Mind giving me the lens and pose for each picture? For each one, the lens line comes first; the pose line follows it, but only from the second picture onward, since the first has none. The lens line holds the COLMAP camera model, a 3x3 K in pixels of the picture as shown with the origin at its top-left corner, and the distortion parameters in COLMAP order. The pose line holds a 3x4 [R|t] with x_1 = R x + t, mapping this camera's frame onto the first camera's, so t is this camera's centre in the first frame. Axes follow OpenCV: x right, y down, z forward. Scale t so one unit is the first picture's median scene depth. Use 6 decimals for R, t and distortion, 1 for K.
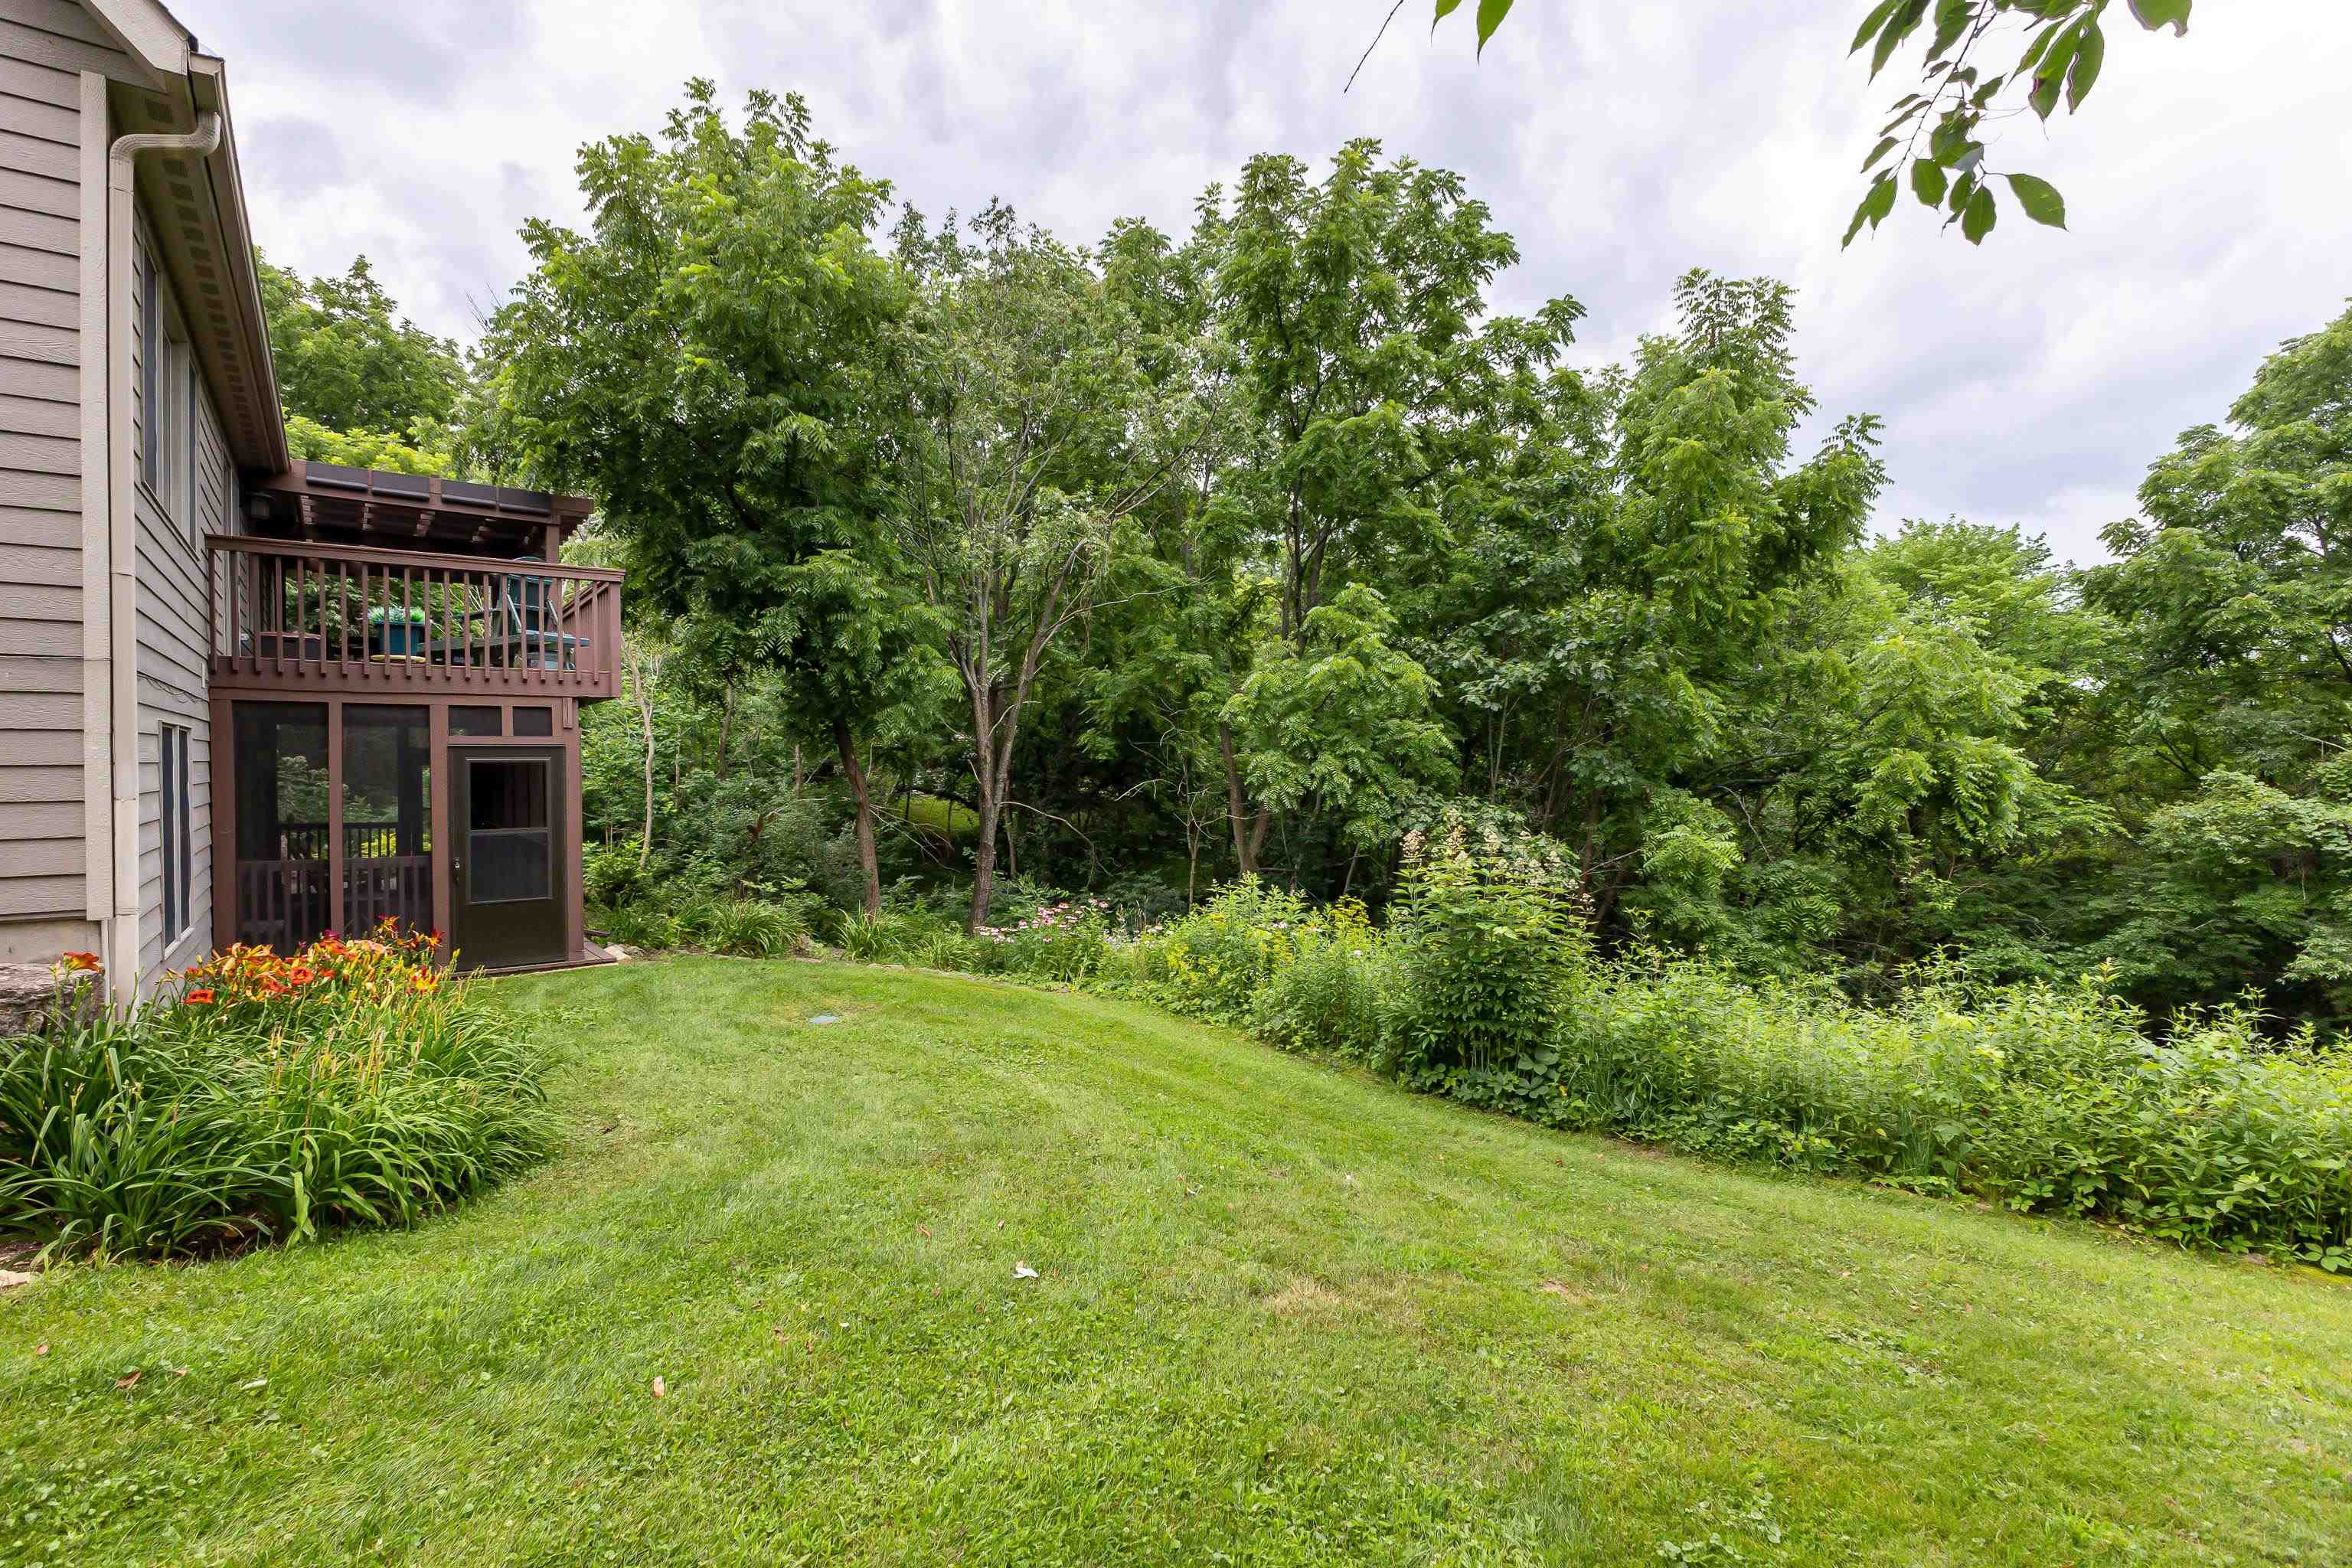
lens RADIAL K [[1060.1, 0, 1174.7], [0, 1060.1, 773.9], [0, 0, 1]] dist [-0.000589, -0.000339]
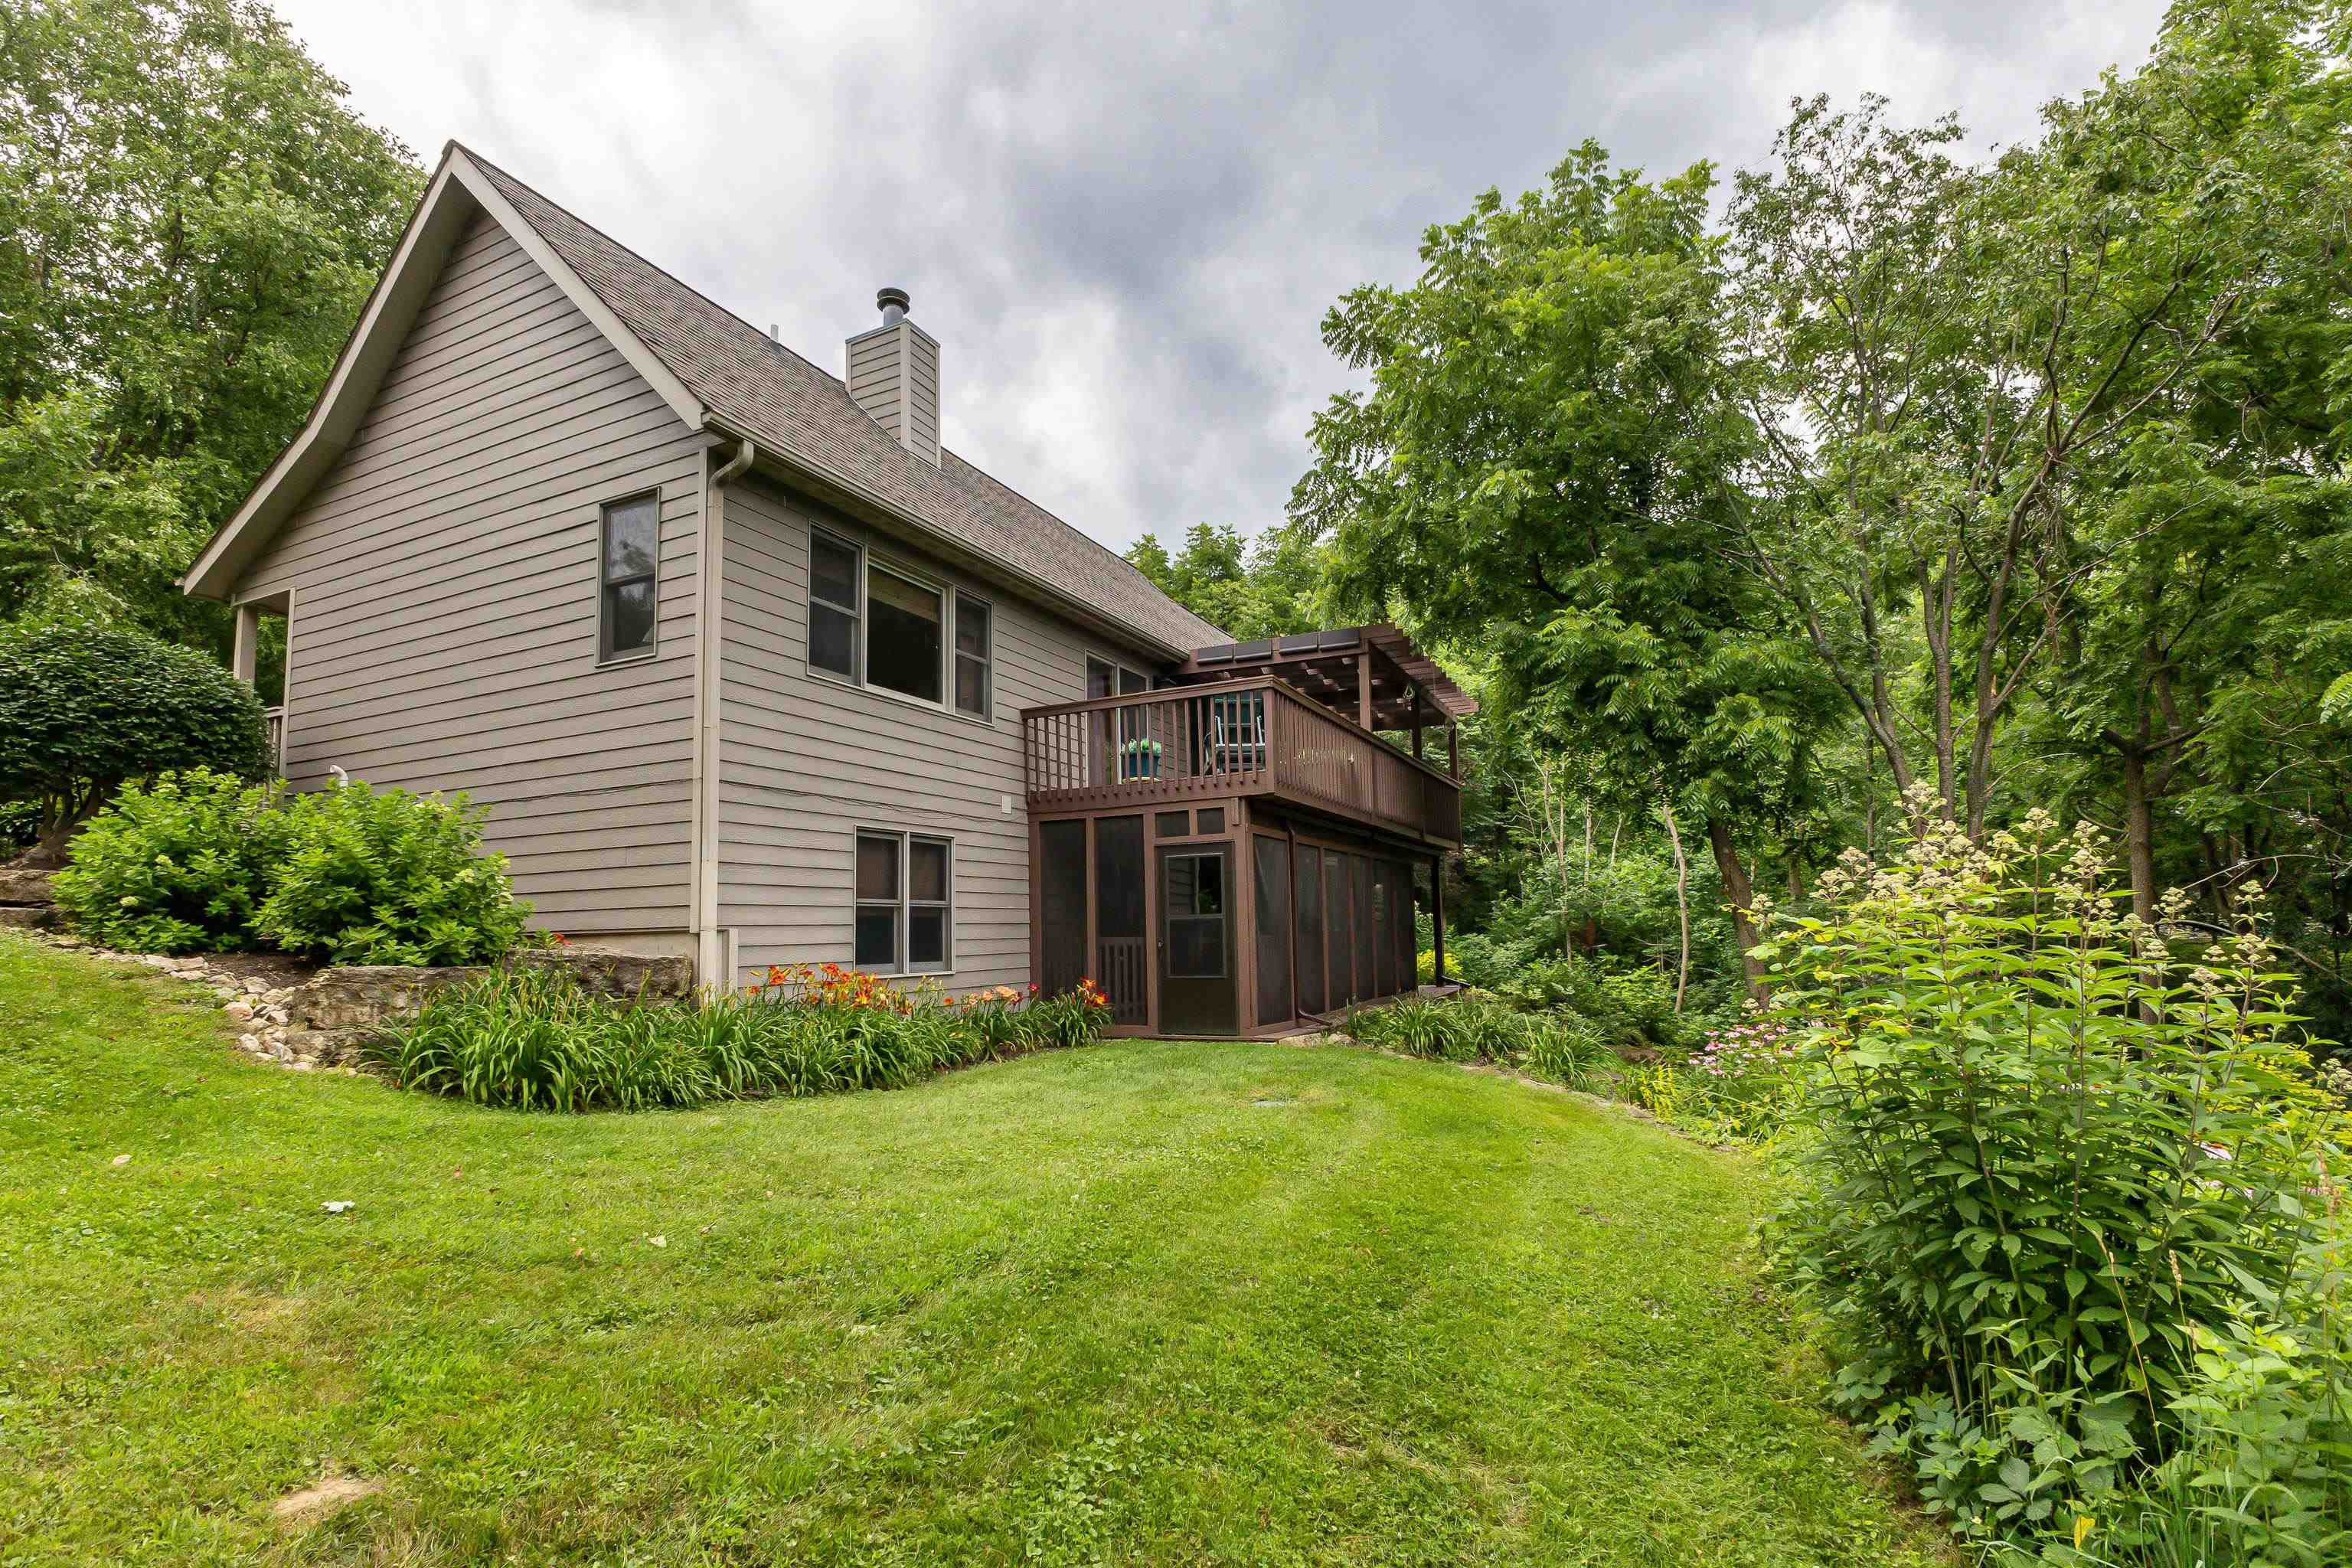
lens RADIAL K [[1094.0, 0, 1179.0], [0, 1094.0, 800.0], [0, 0, 1]] dist [-0.010565, -0.000009]
pose [[0.442104, -0.121165, -0.888742, 0.421820], [0.012950, 0.991593, -0.128745, 0.078407], [0.896870, 0.045409, 0.439956, 0.452519]]
